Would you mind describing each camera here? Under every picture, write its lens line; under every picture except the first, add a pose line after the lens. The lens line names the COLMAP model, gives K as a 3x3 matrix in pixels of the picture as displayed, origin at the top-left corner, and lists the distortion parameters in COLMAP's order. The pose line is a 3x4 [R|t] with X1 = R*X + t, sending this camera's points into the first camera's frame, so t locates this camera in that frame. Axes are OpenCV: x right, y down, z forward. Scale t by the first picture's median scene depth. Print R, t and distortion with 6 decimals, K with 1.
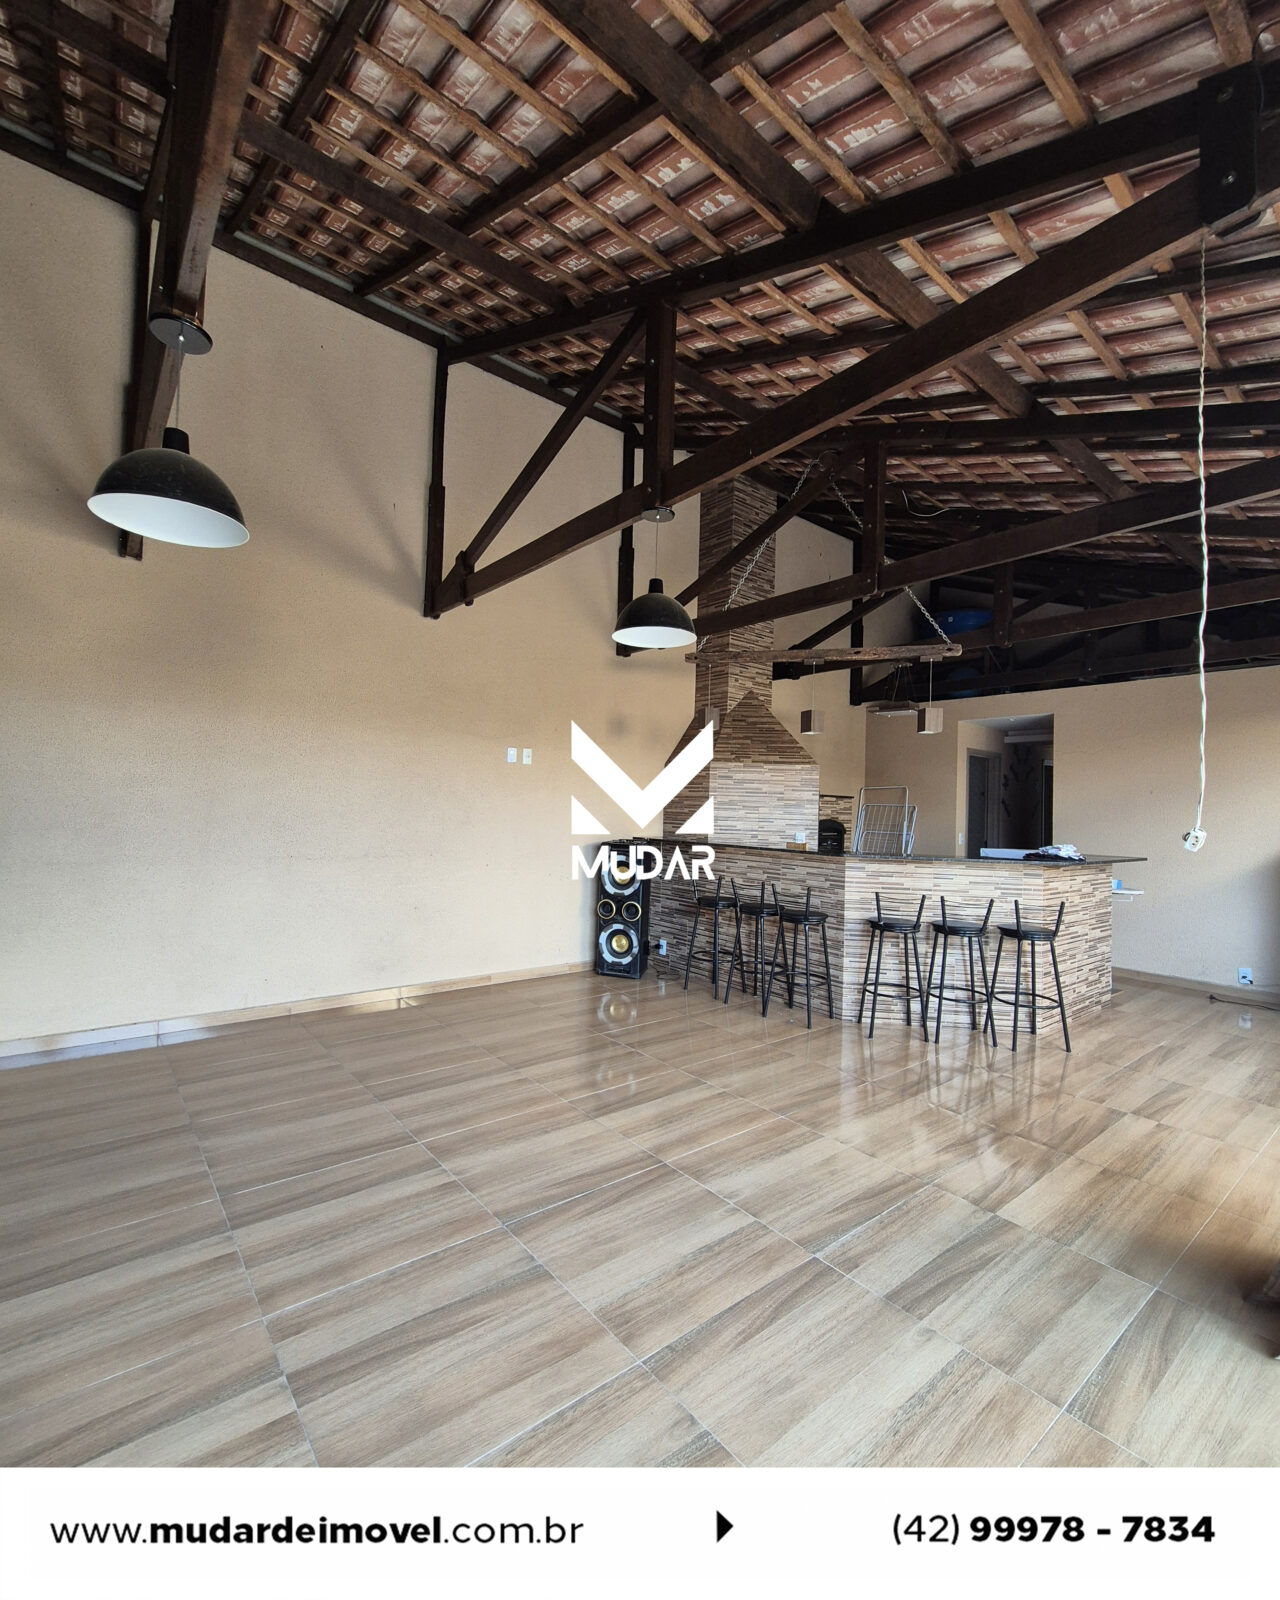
lens RADIAL K [[702.5, 0, 638.6], [0, 702.5, 796.3], [0, 0, 1]] dist [0.000016, 0.000168]
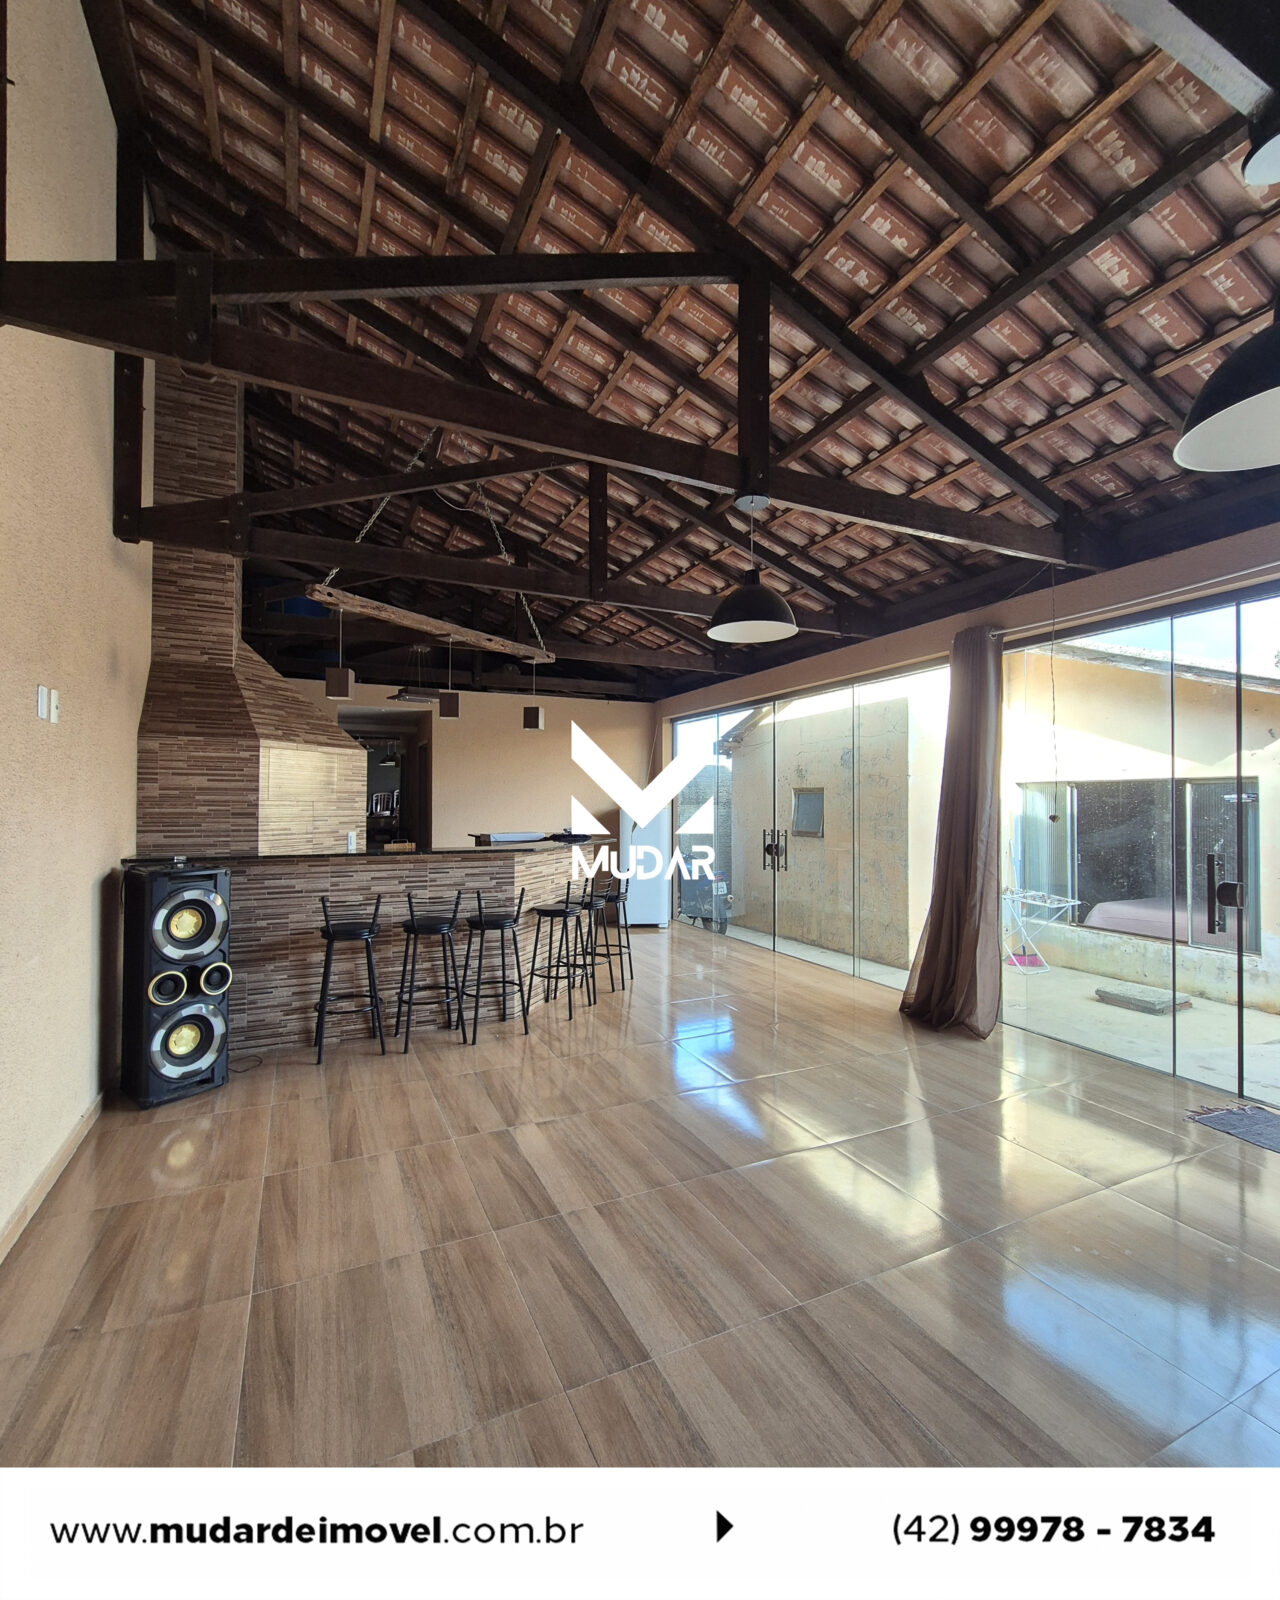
lens RADIAL K [[702.5, 0, 634.0], [0, 702.5, 796.7], [0, 0, 1]] dist [0.000016, 0.000168]
pose [[0.237646, -0.015978, 0.971220, -0.901343], [-0.014343, 0.999698, 0.019956, -0.019566], [-0.971246, -0.018672, 0.237345, 0.887814]]
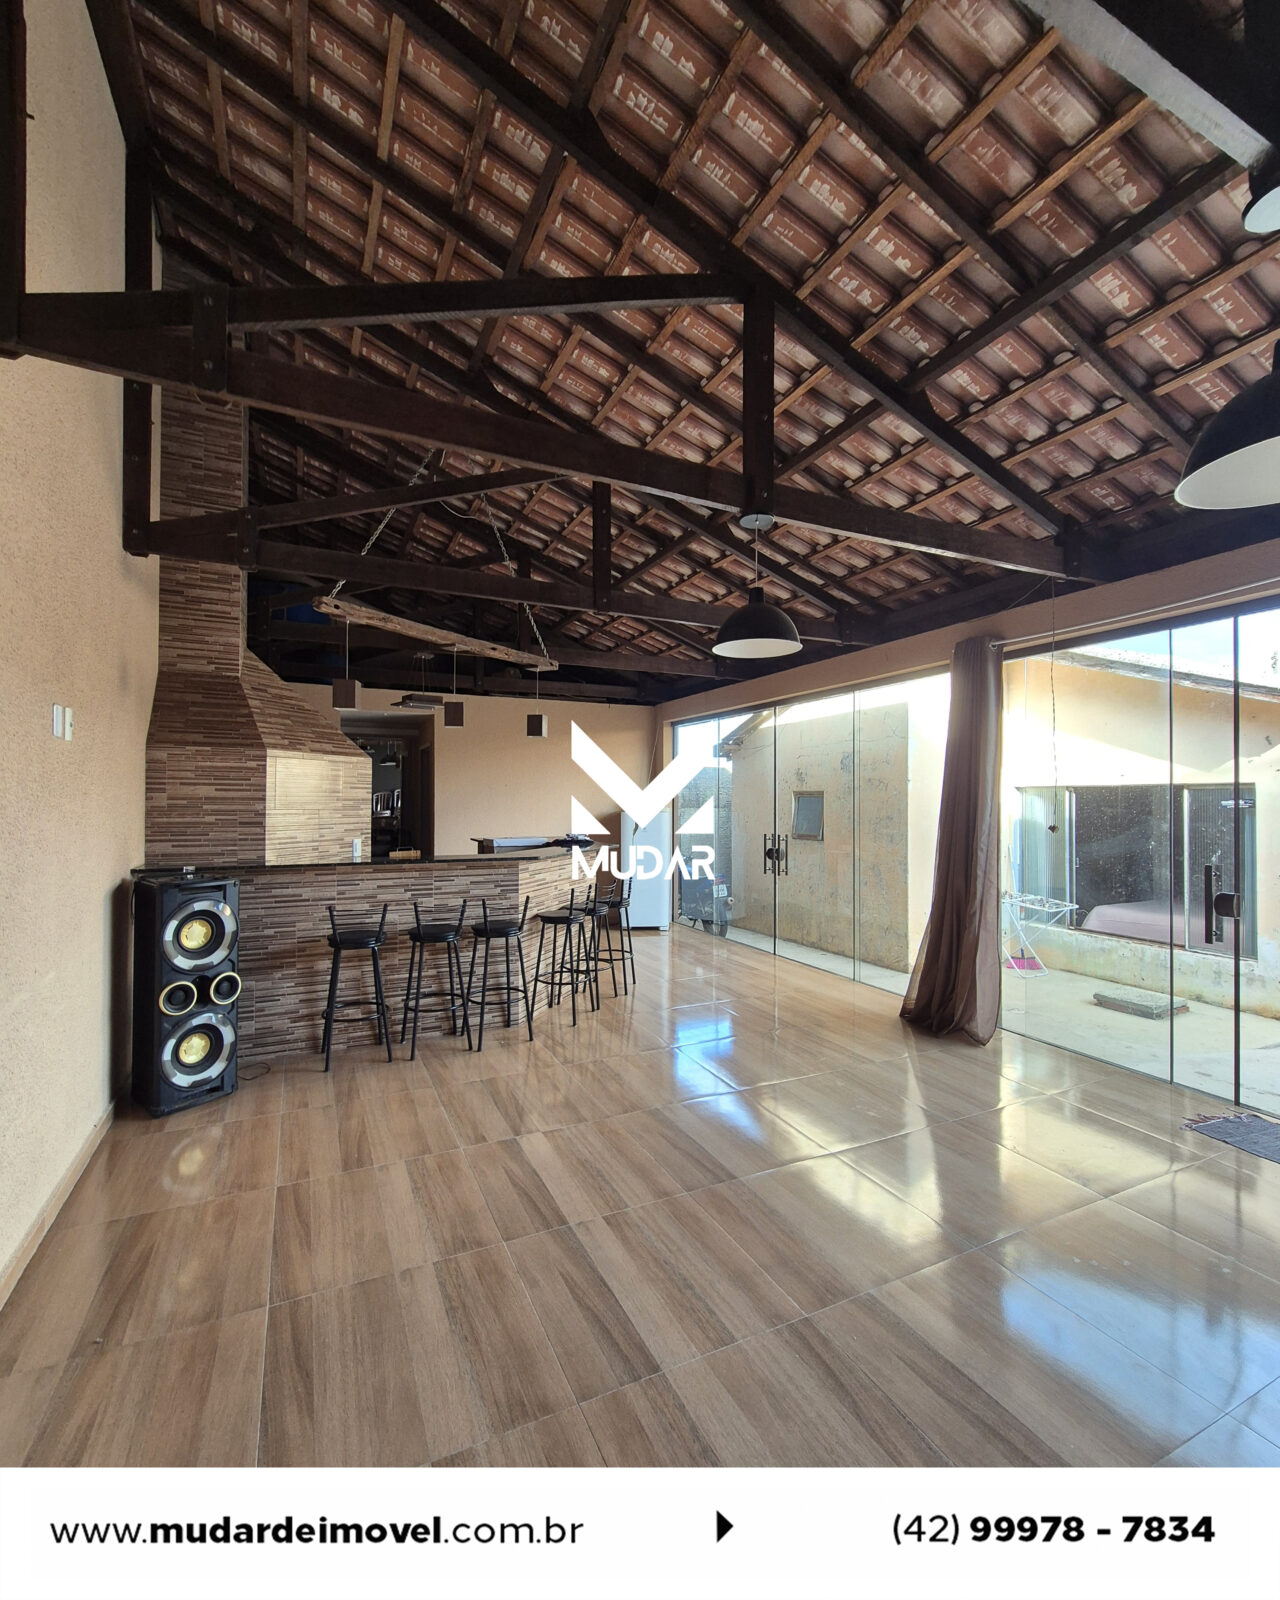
lens RADIAL K [[702.5, 0, 633.1], [0, 702.5, 795.5], [0, 0, 1]] dist [0.000016, 0.000168]
pose [[0.236011, -0.019966, 0.971545, -0.914995], [-0.014507, 0.999605, 0.024067, -0.043824], [-0.971642, -0.019774, 0.235628, 0.895737]]
